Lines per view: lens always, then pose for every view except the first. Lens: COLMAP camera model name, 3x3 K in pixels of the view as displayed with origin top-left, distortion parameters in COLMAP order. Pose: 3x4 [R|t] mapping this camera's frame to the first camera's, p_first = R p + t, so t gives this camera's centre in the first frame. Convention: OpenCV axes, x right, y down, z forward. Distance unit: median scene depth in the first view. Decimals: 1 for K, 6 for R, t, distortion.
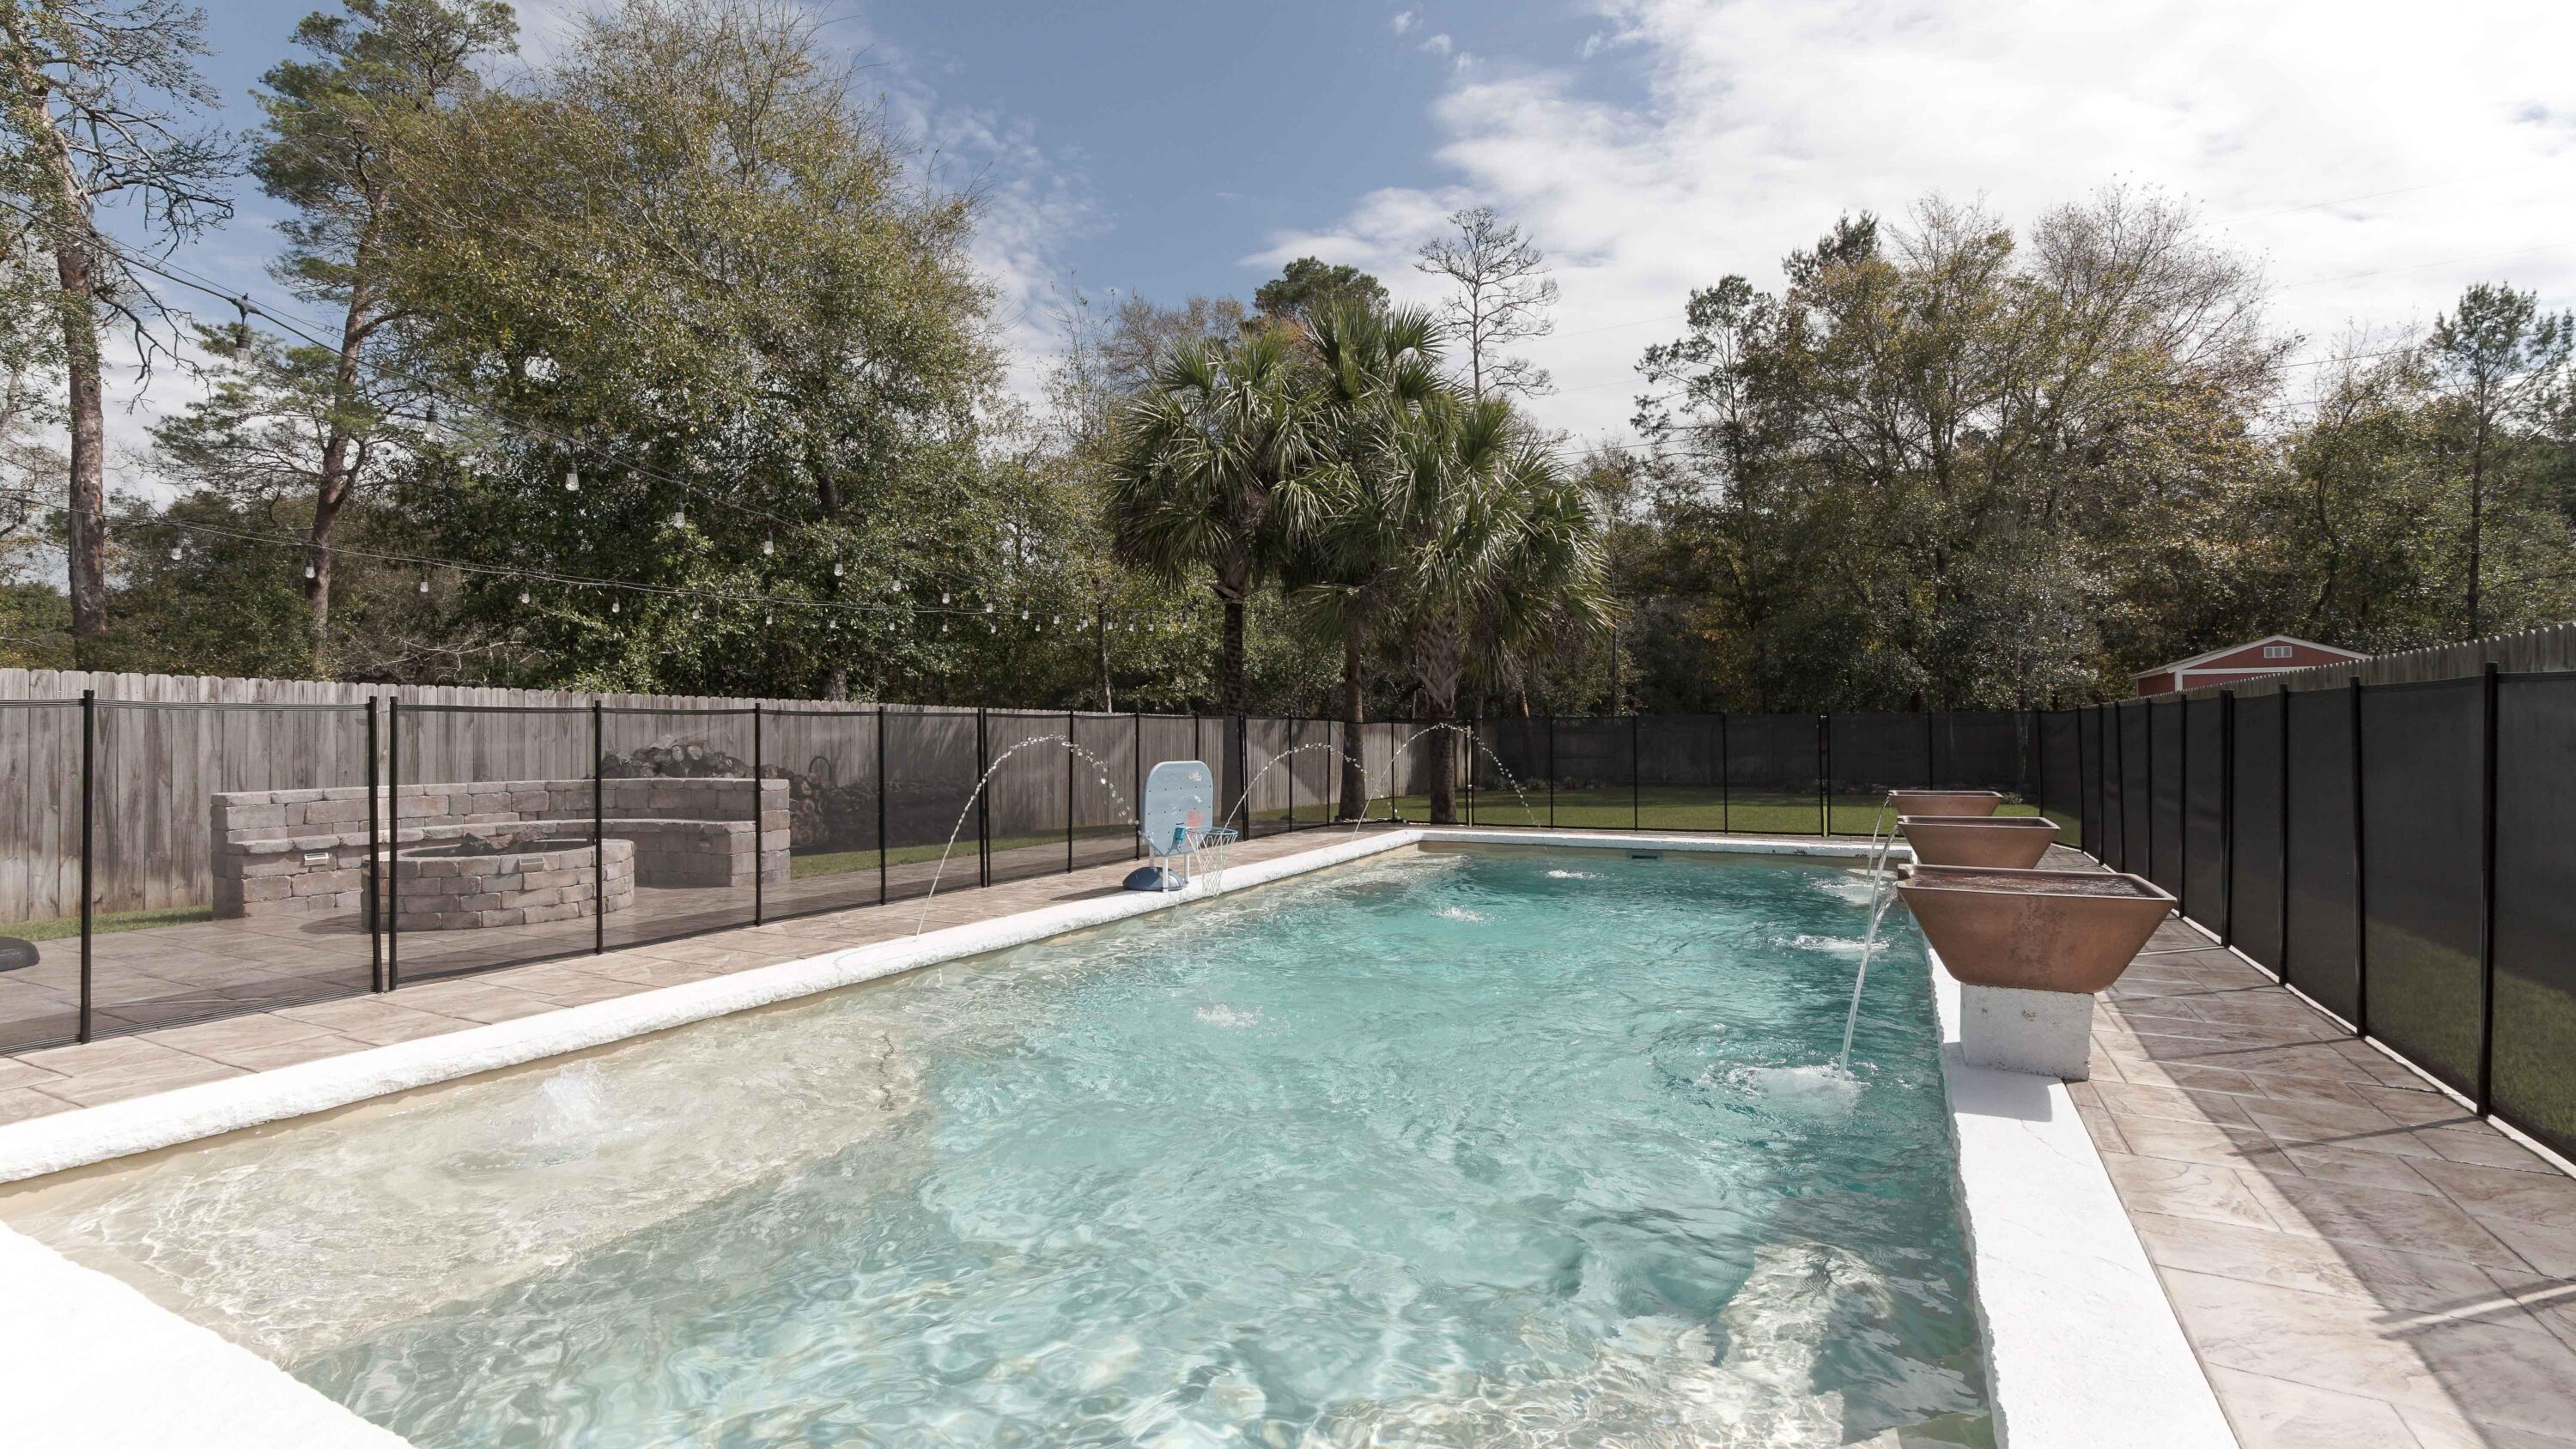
lens RADIAL K [[1190.8, 0, 1288.0], [0, 1190.8, 724.5], [0, 0, 1]] dist [0.002612, -0.005491]
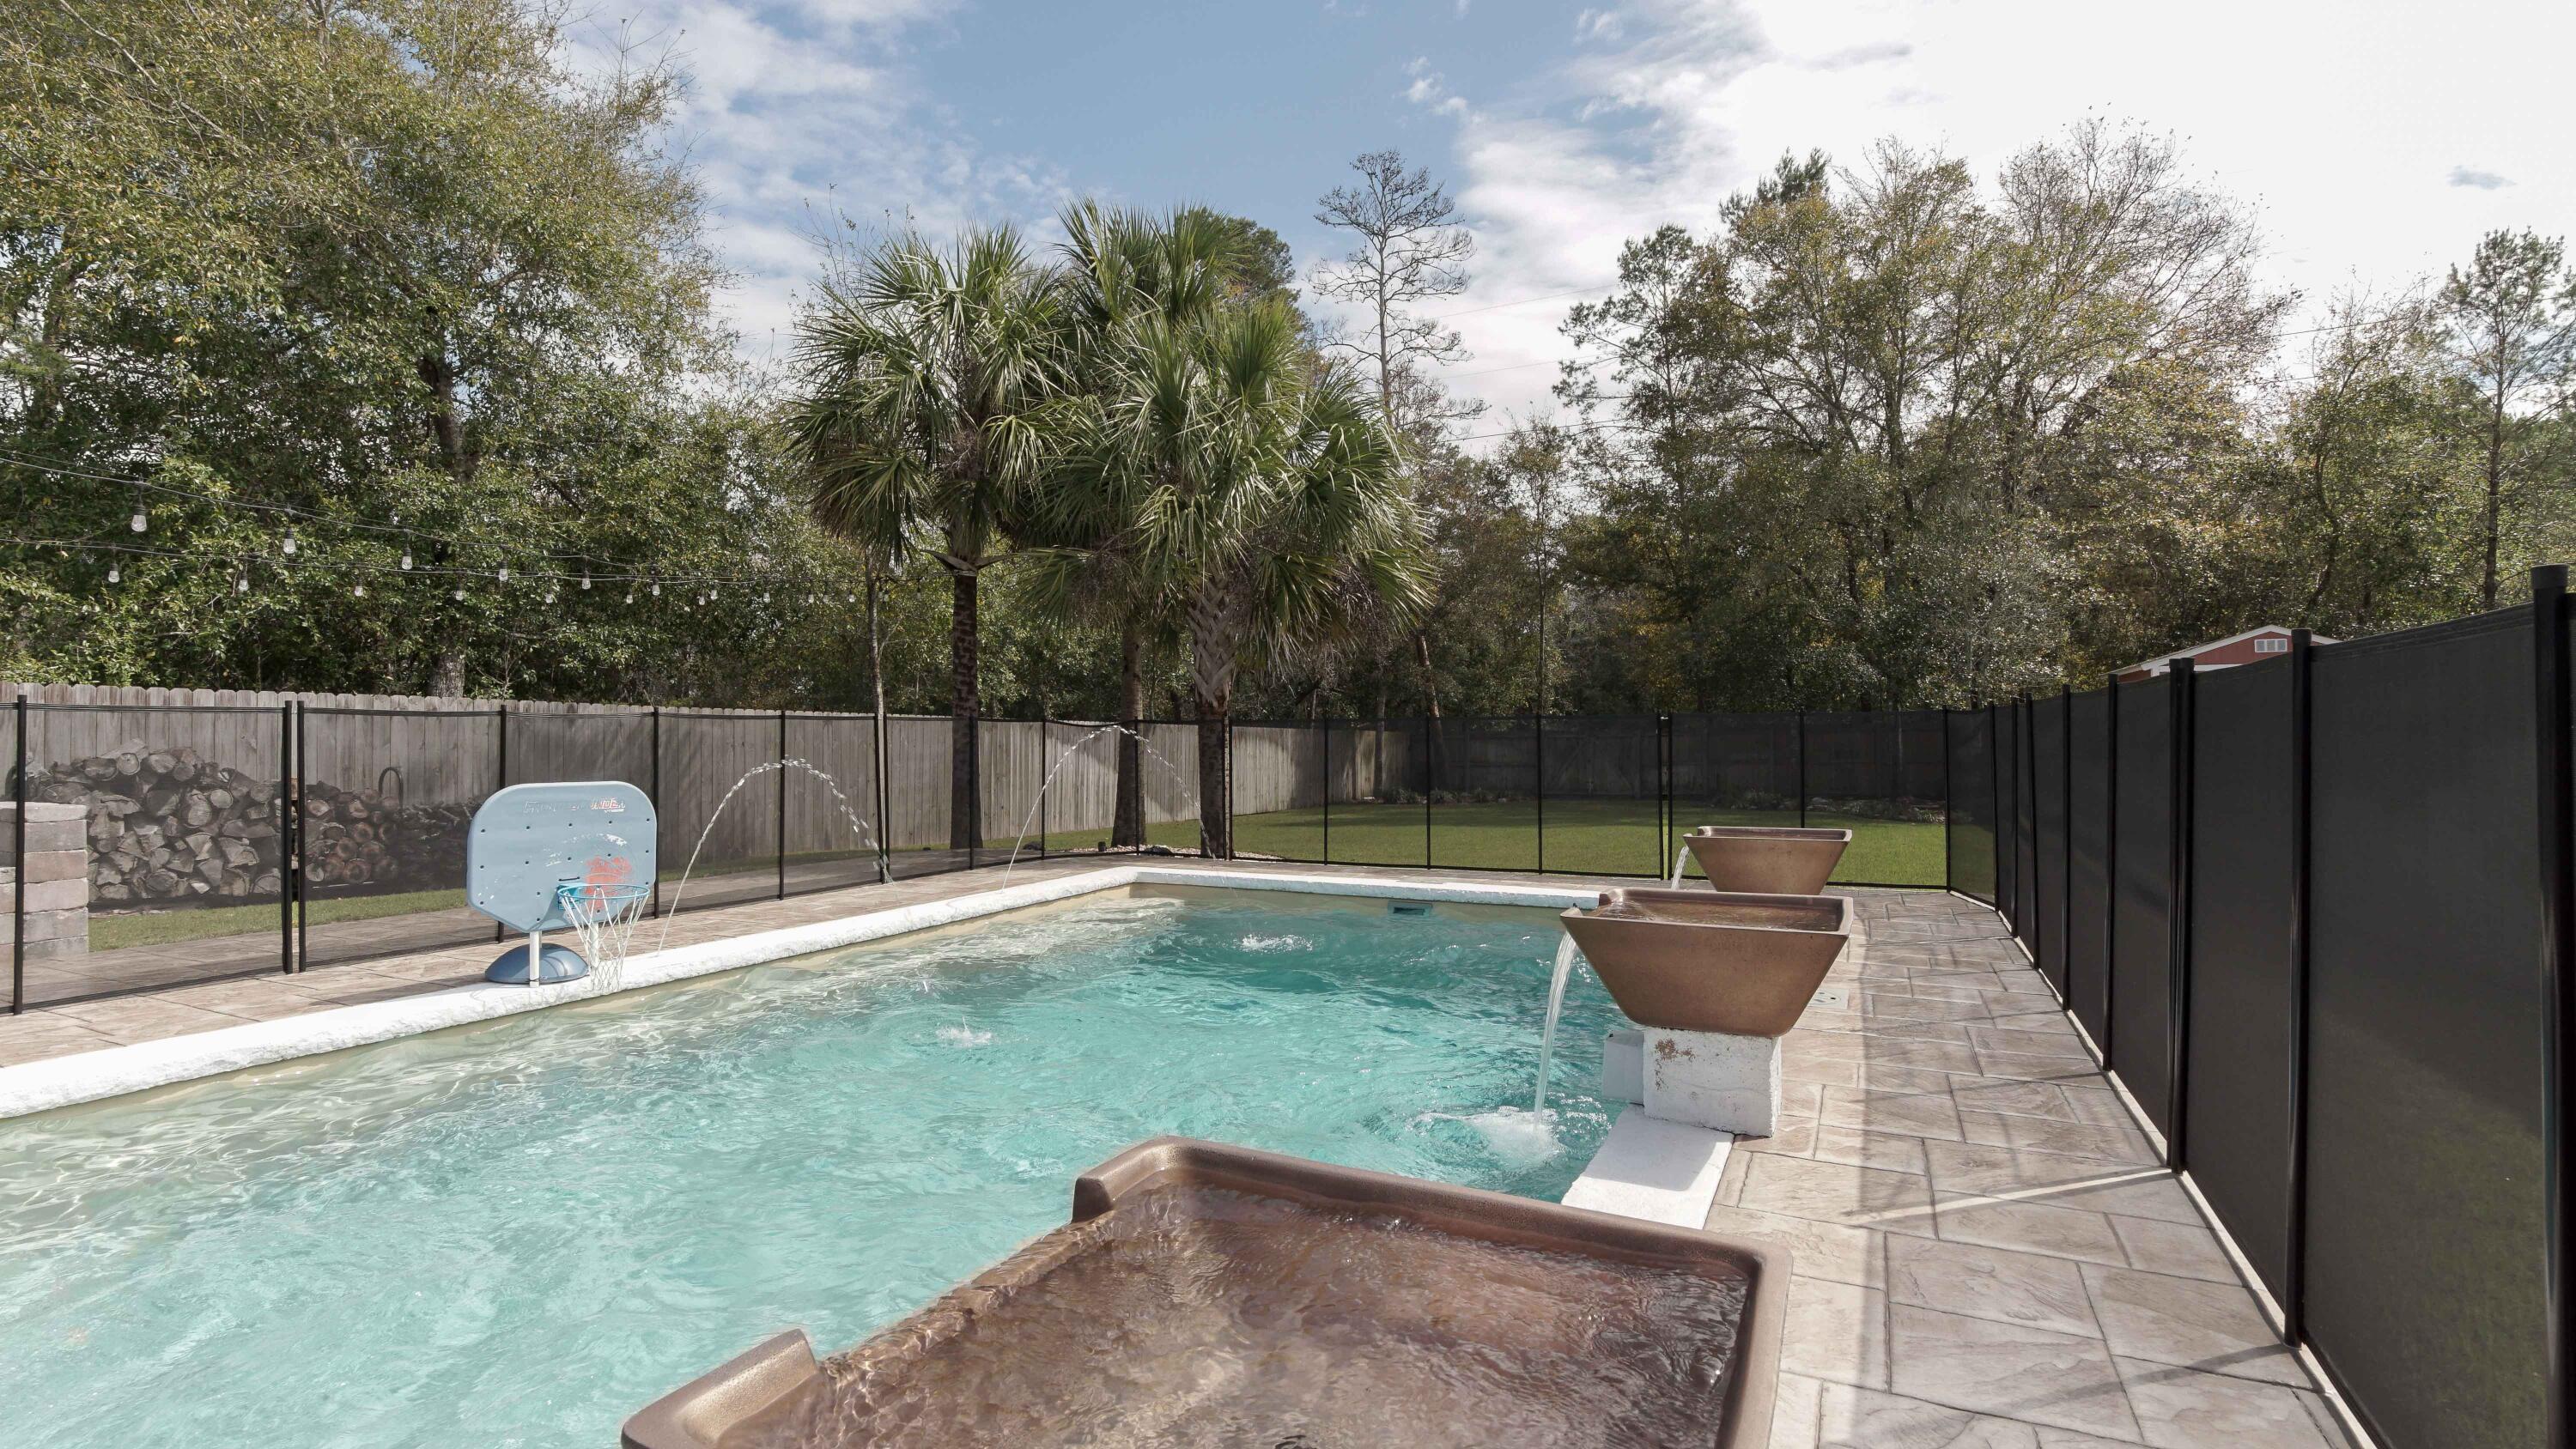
lens RADIAL K [[1194.1, 0, 1287.7], [0, 1194.1, 738.5], [0, 0, 1]] dist [-0.013939, 0.000213]
pose [[0.999998, 0.001846, 0.000976, 0.106935], [-0.001853, 0.999972, 0.007273, 0.000591], [-0.000962, -0.007275, 0.999973, 0.128185]]
